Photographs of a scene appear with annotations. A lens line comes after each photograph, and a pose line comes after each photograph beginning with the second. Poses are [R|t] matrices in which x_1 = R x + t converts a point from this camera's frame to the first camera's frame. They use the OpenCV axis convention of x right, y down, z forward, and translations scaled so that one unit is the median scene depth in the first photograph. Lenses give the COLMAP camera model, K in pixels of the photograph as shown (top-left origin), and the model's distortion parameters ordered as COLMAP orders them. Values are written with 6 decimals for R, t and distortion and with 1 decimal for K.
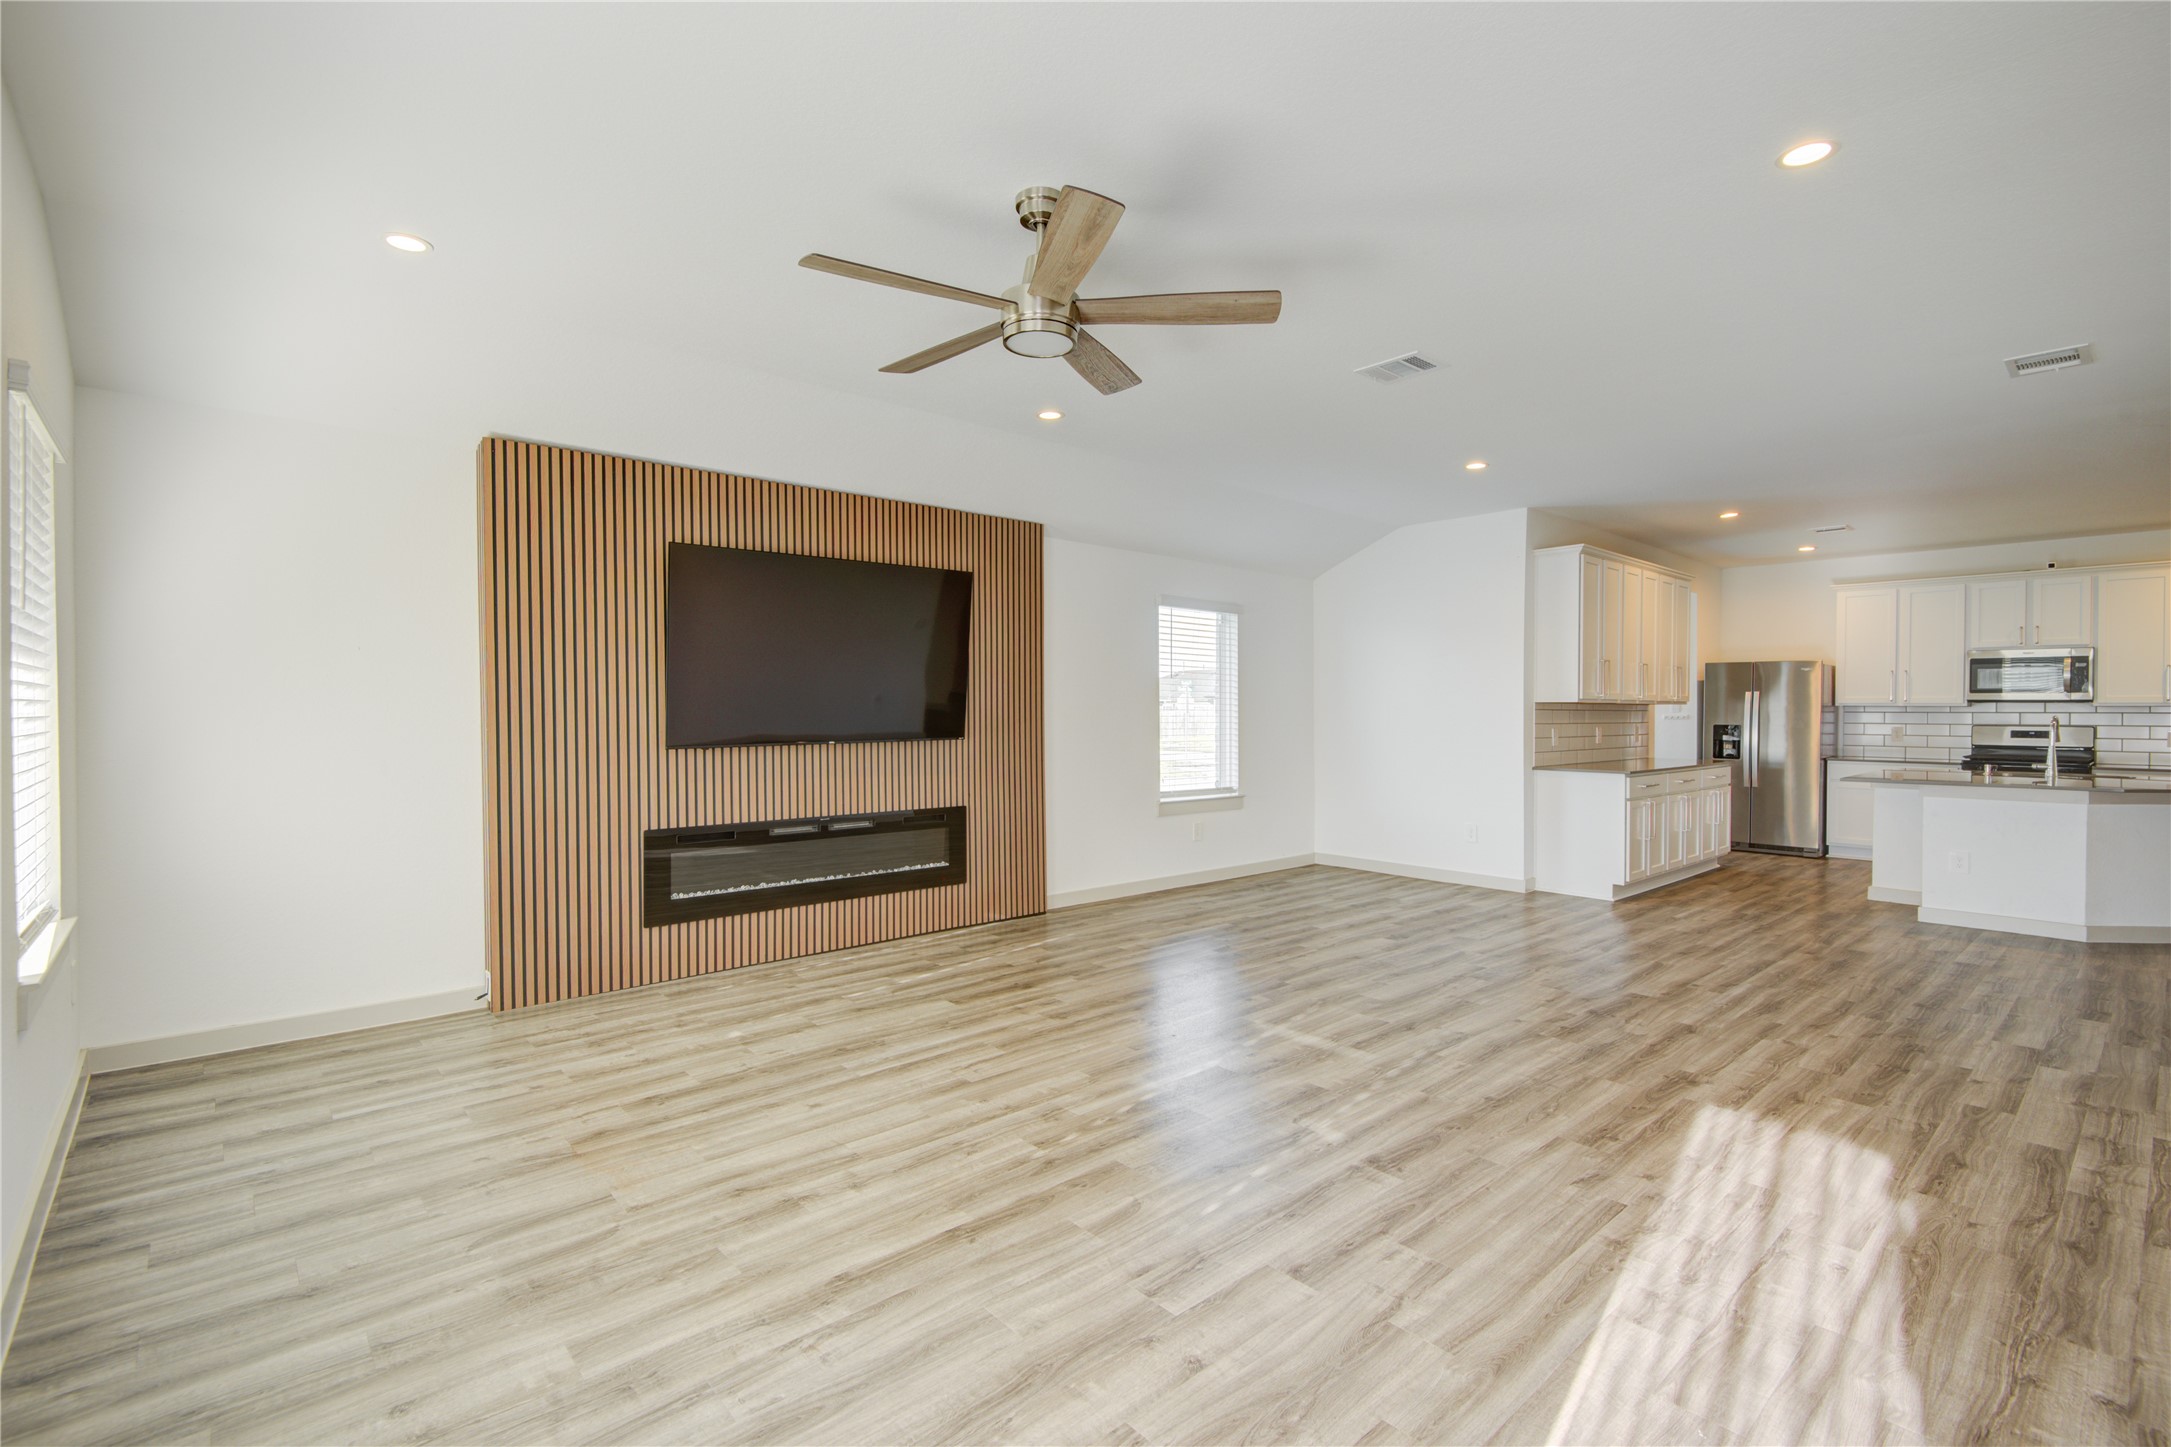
lens RADIAL K [[978.7, 0, 1073.3], [0, 978.7, 724.7], [0, 0, 1]] dist [0.005158, -0.006837]
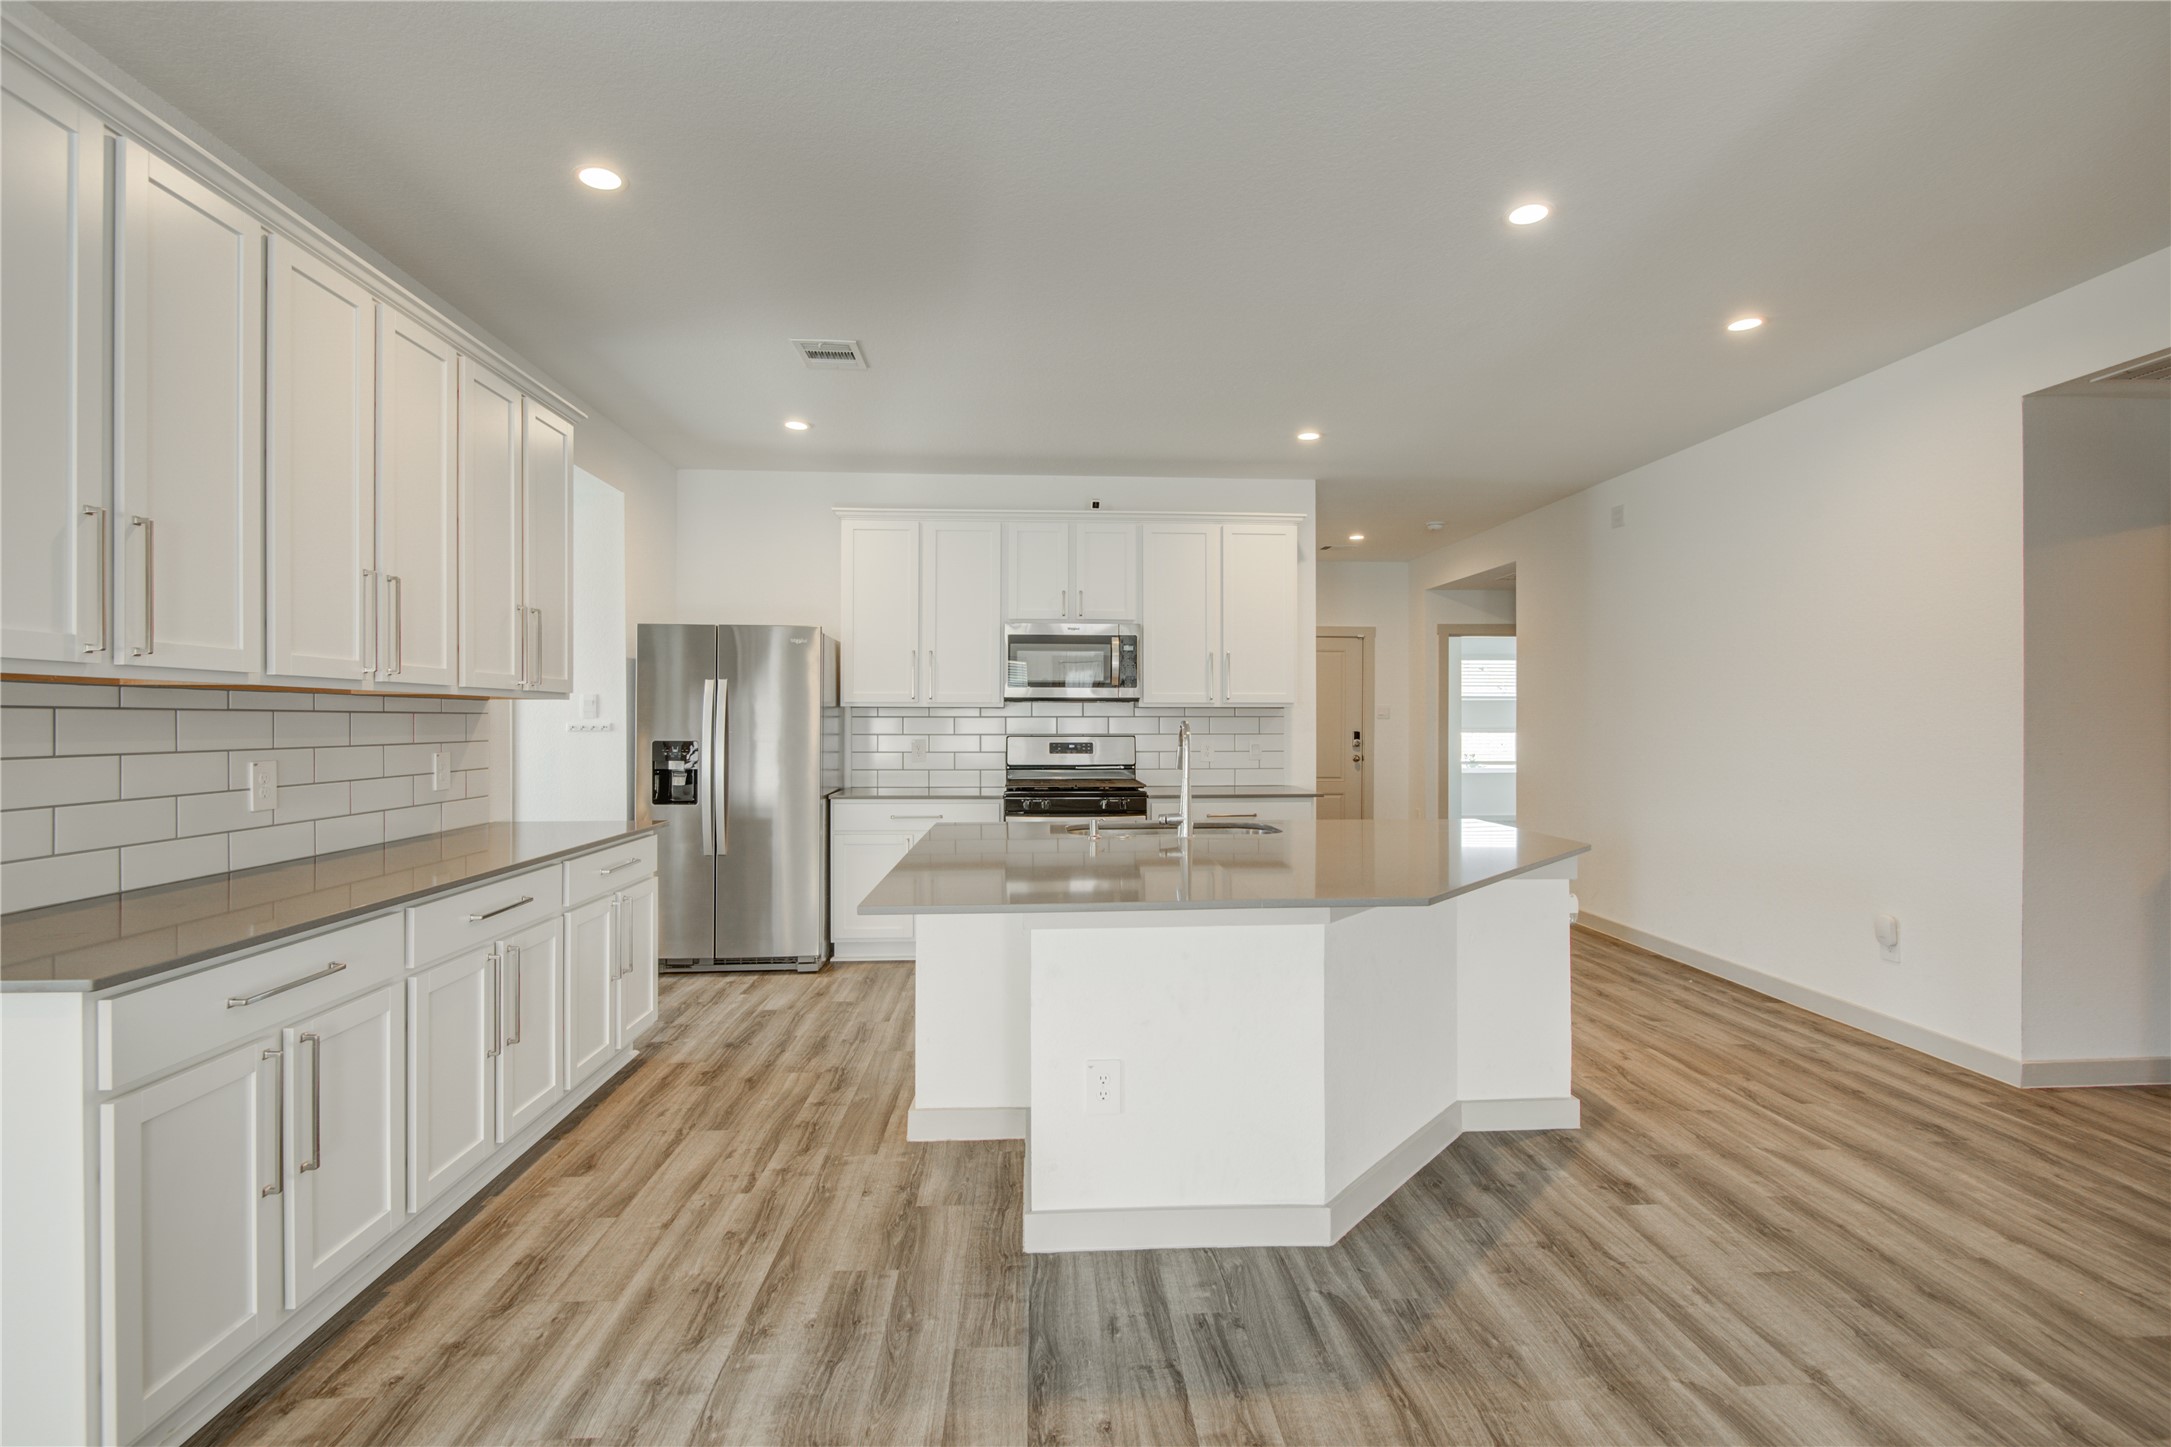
lens RADIAL K [[978.7, 0, 1085.4], [0, 978.7, 715.5], [0, 0, 1]] dist [0.005158, -0.006837]
pose [[0.609494, 0.001607, 0.792789, 0.397423], [0.012695, 0.999850, -0.011787, -0.004548], [-0.792689, 0.017248, 0.609382, 0.520653]]
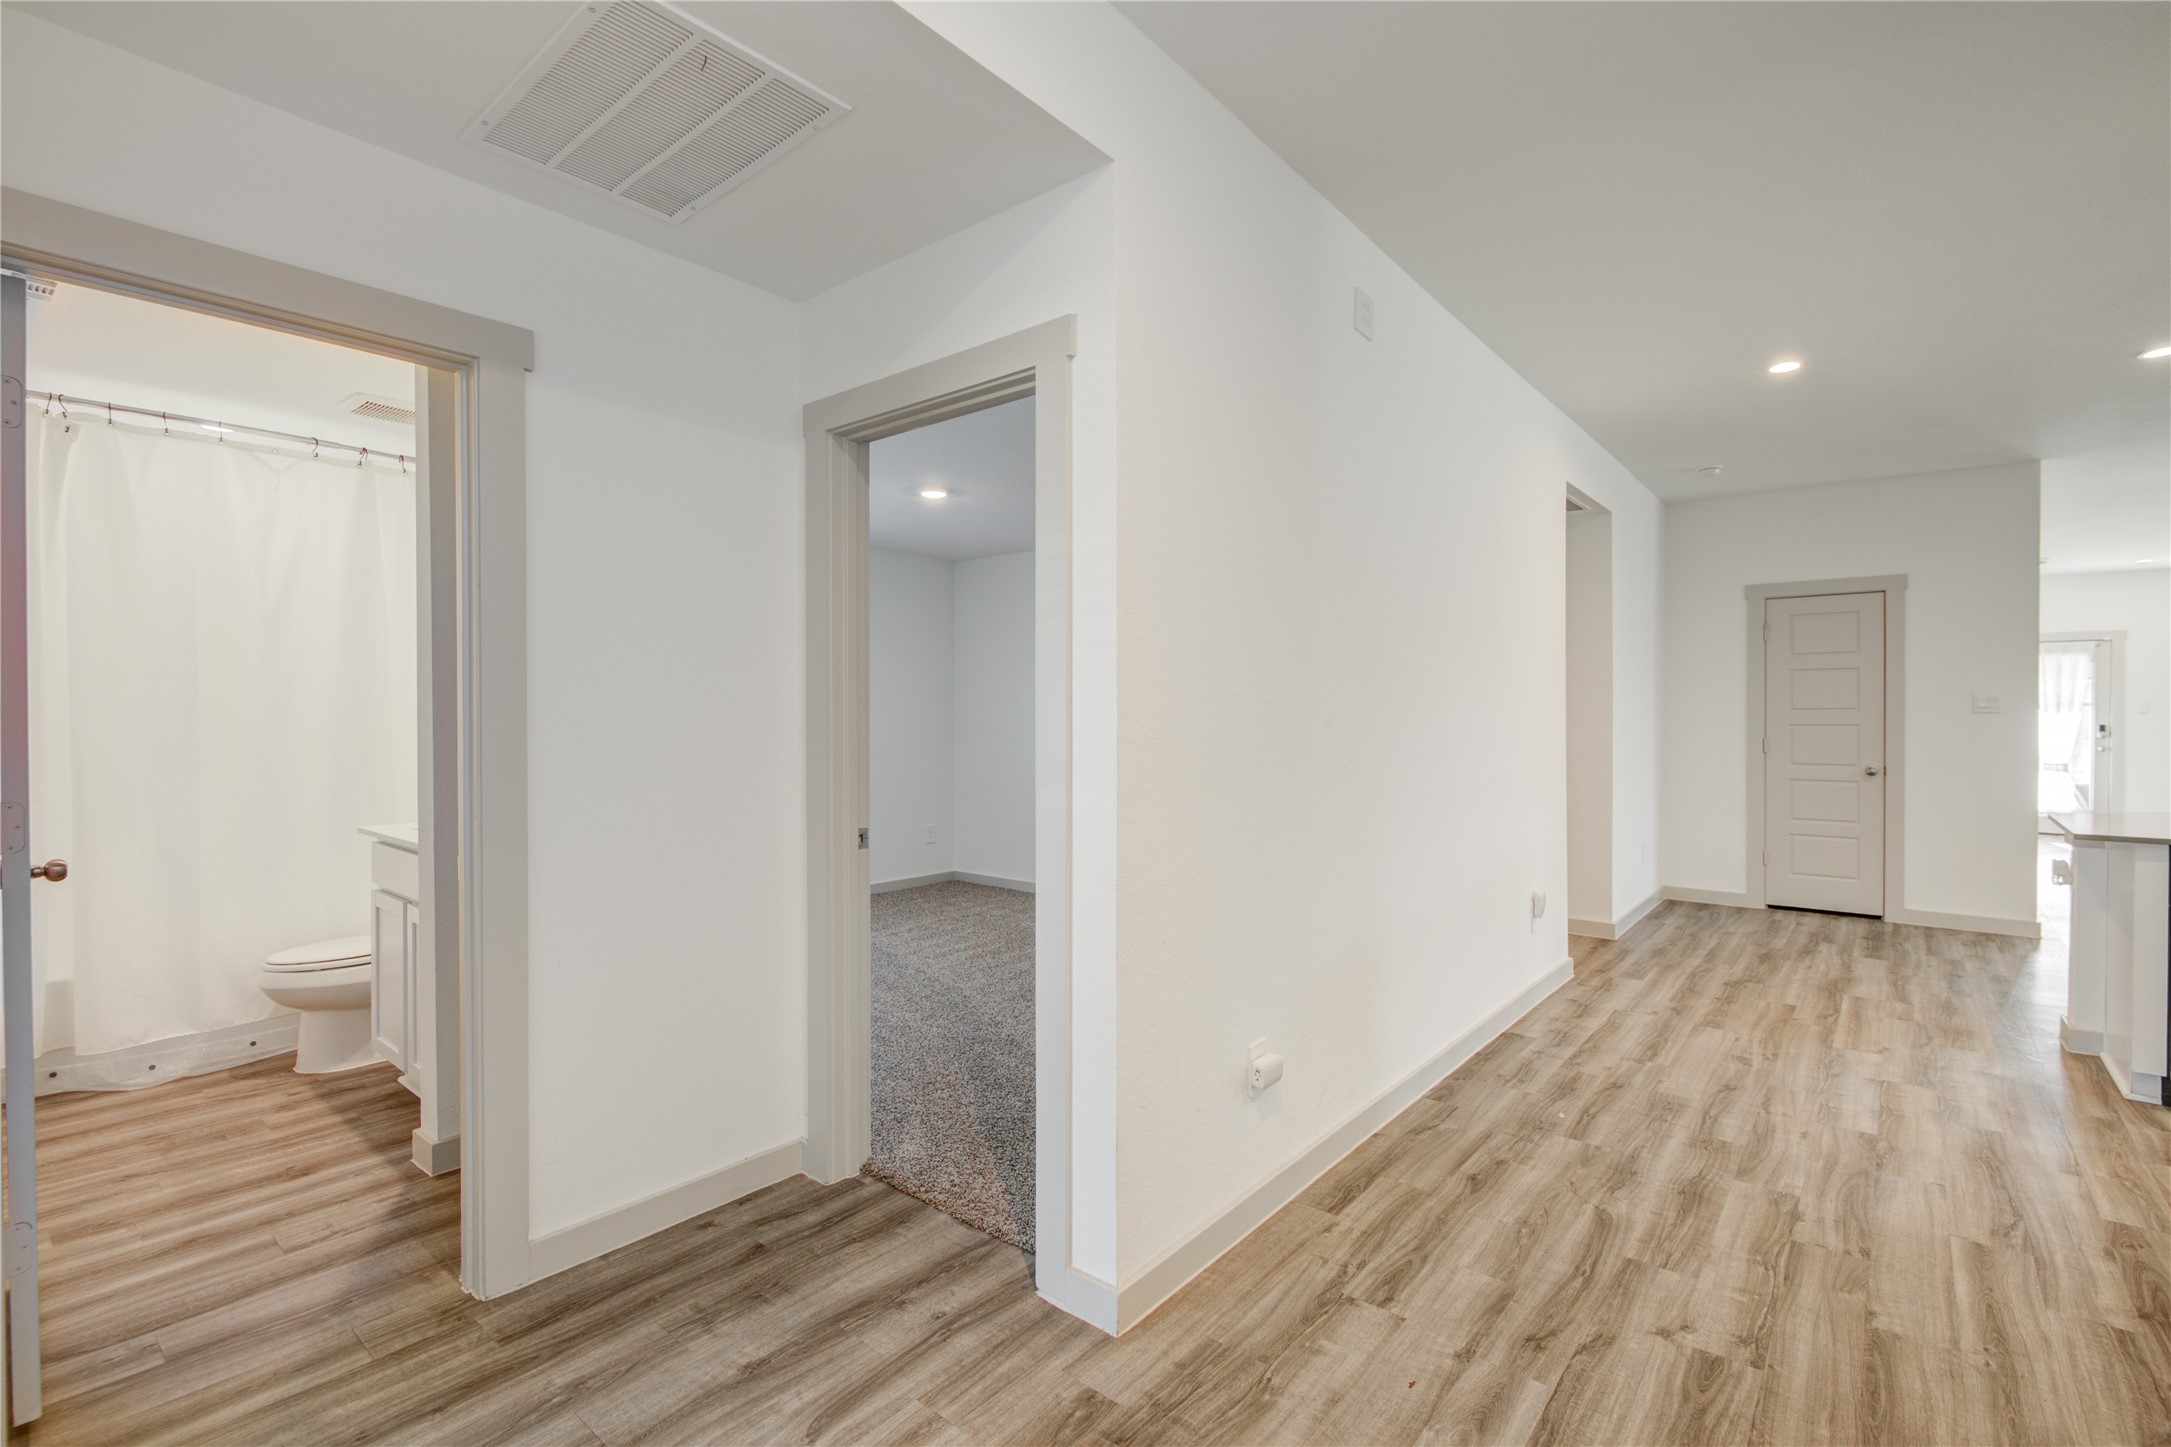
lens RADIAL K [[978.7, 0, 1084.5], [0, 978.7, 721.9], [0, 0, 1]] dist [0.005158, -0.006837]
pose [[-0.985666, -0.005320, -0.168626, 1.282428], [-0.009429, 0.999678, 0.023572, -0.008743], [0.168446, 0.024824, -0.985398, 0.949369]]
